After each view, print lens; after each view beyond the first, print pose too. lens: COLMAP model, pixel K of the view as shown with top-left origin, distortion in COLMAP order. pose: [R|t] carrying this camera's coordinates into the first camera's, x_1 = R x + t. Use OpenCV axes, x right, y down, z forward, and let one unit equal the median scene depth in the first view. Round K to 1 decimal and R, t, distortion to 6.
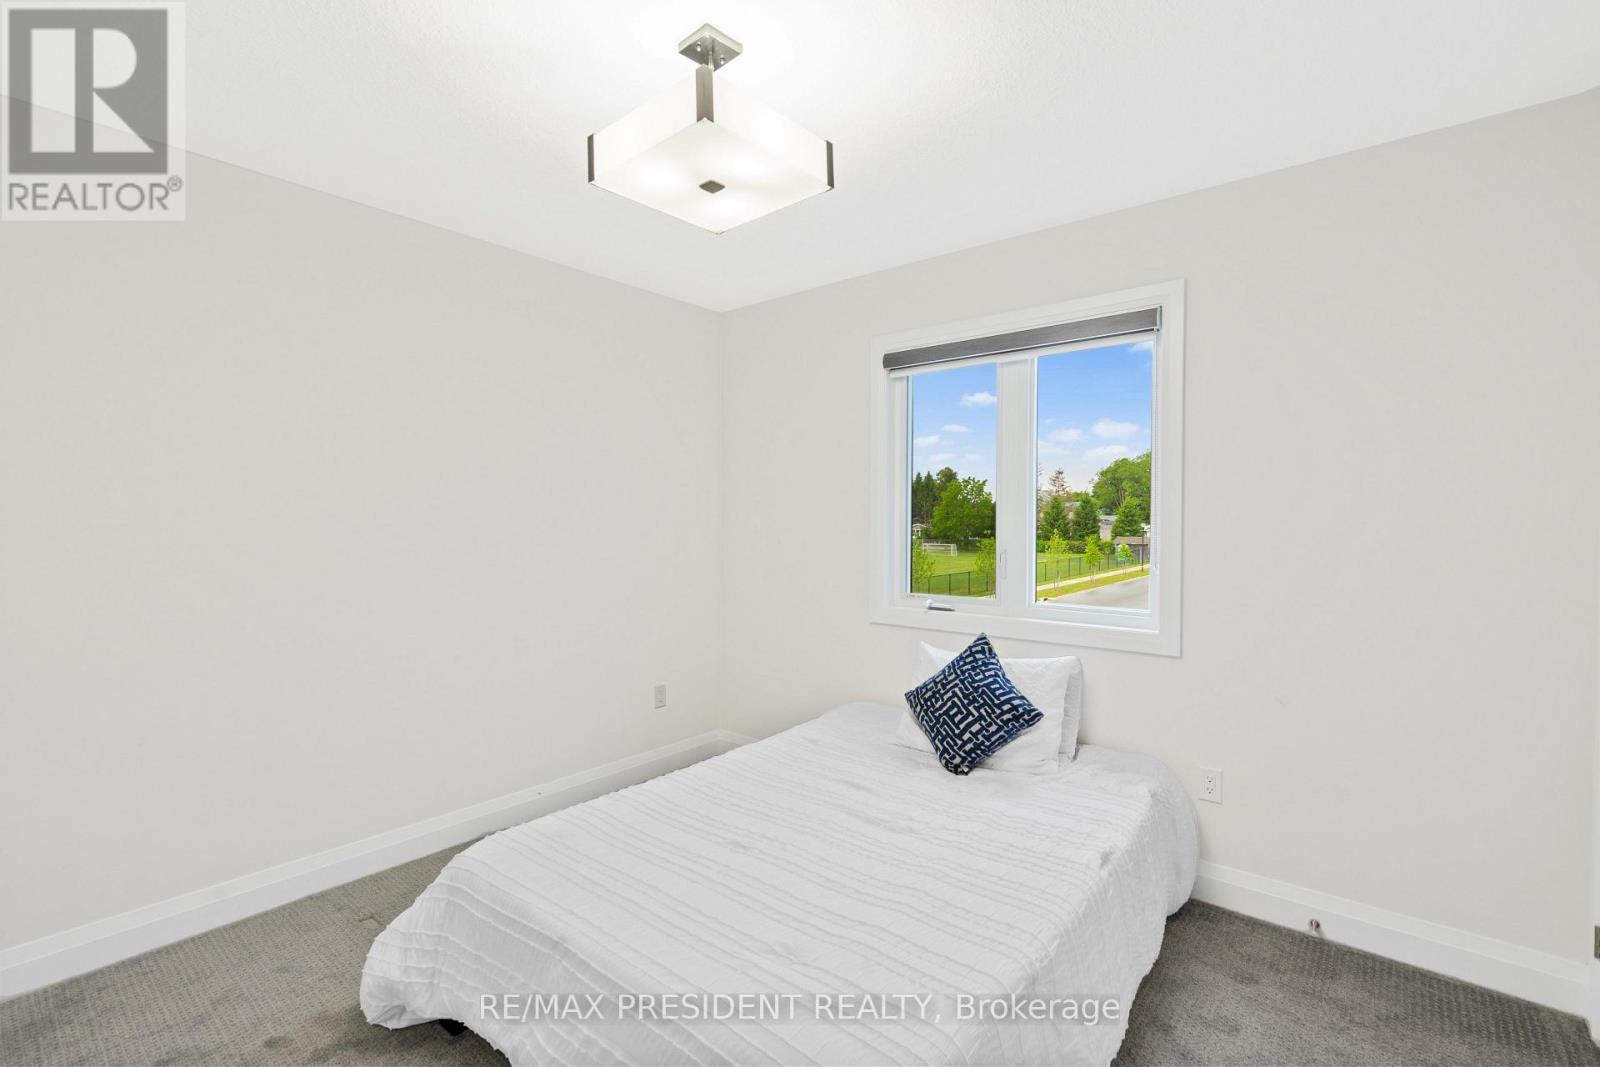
lens RADIAL K [[727.6, 0, 824.5], [0, 727.6, 528.3], [0, 0, 1]] dist [-0.014560, -0.000094]
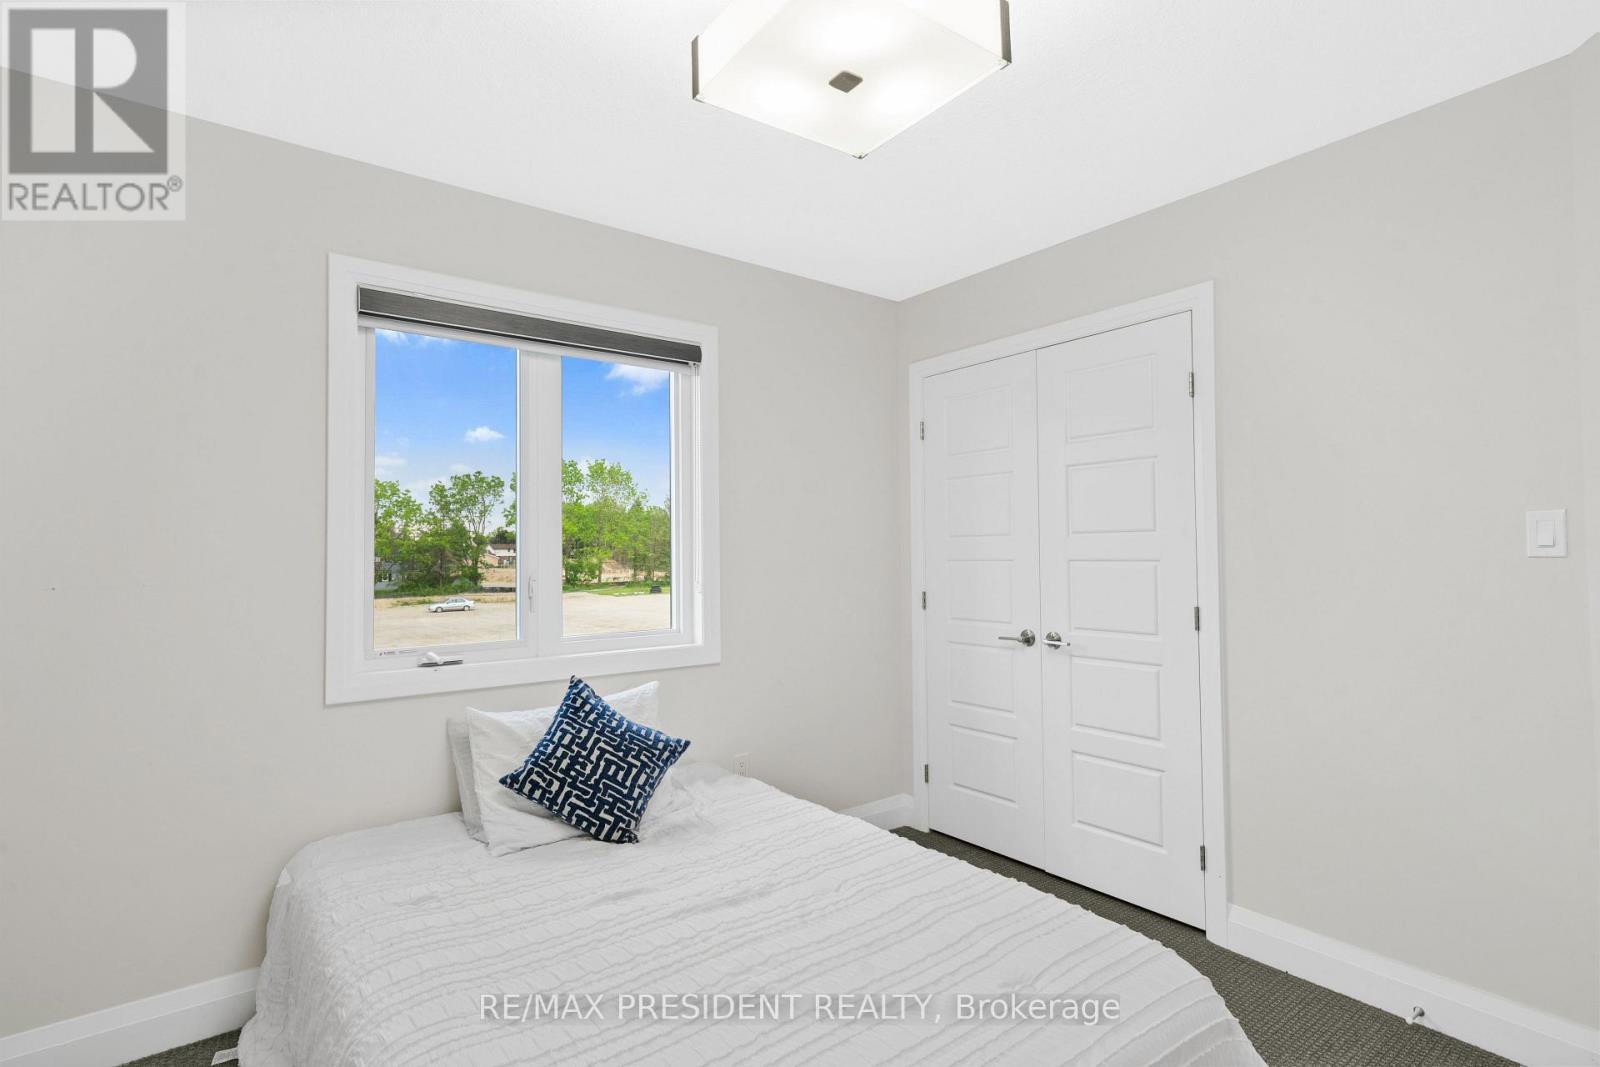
lens RADIAL K [[775.1, 0, 800.0], [0, 775.1, 524.9], [0, 0, 1]] dist [-0.000771, 0.000302]
pose [[0.232702, 0.032670, 0.971999, -0.727234], [0.020876, 0.999038, -0.038576, 0.014647], [-0.972324, 0.029268, 0.231796, 0.666348]]
